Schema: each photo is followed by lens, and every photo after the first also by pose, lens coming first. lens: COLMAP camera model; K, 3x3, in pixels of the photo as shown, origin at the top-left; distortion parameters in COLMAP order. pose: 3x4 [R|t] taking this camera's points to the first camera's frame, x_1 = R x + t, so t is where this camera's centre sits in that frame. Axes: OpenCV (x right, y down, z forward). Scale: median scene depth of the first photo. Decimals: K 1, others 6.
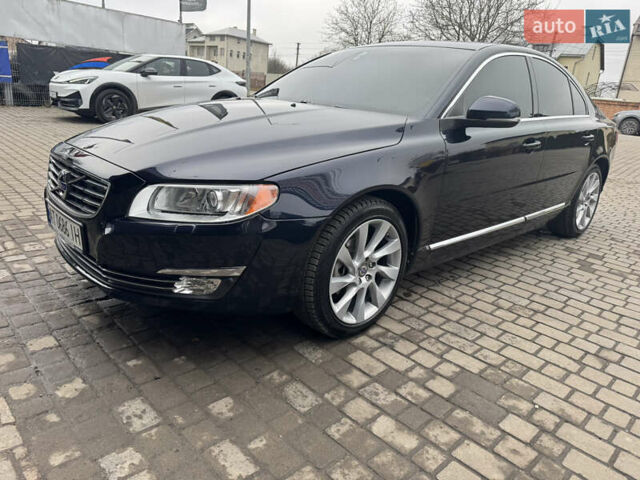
lens RADIAL K [[483.1, 0, 320.0], [0, 483.1, 240.0], [0, 0, 1]] dist [-0.004506, -0.006844]
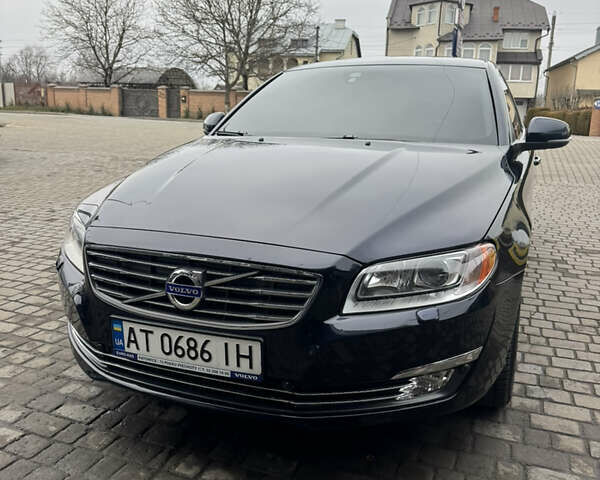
lens RADIAL K [[594.6, 0, 300.0], [0, 594.6, 240.0], [0, 0, 1]] dist [0.009393, -0.021346]
pose [[0.892881, -0.151061, 0.424198, -0.585611], [0.174432, 0.984530, -0.016555, -0.114011], [-0.415135, 0.088776, 0.905418, 0.134469]]
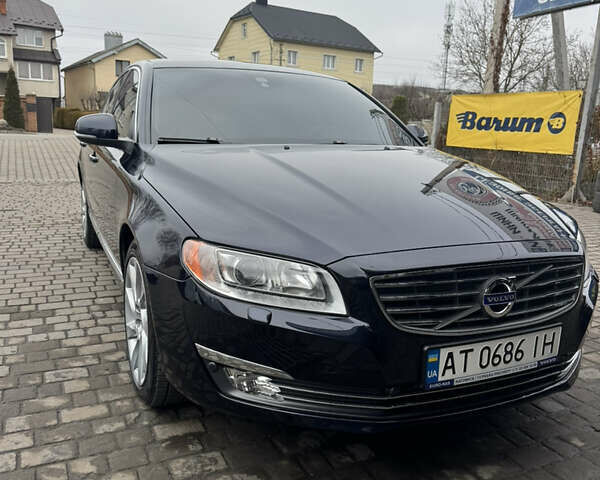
lens RADIAL K [[579.4, 0, 300.0], [0, 579.4, 240.0], [0, 0, 1]] dist [0.015363, 0.009683]
pose [[0.289307, -0.253370, 0.923095, -1.072598], [0.266978, 0.947425, 0.176375, -0.326513], [-0.919252, 0.195420, 0.341741, 0.756365]]
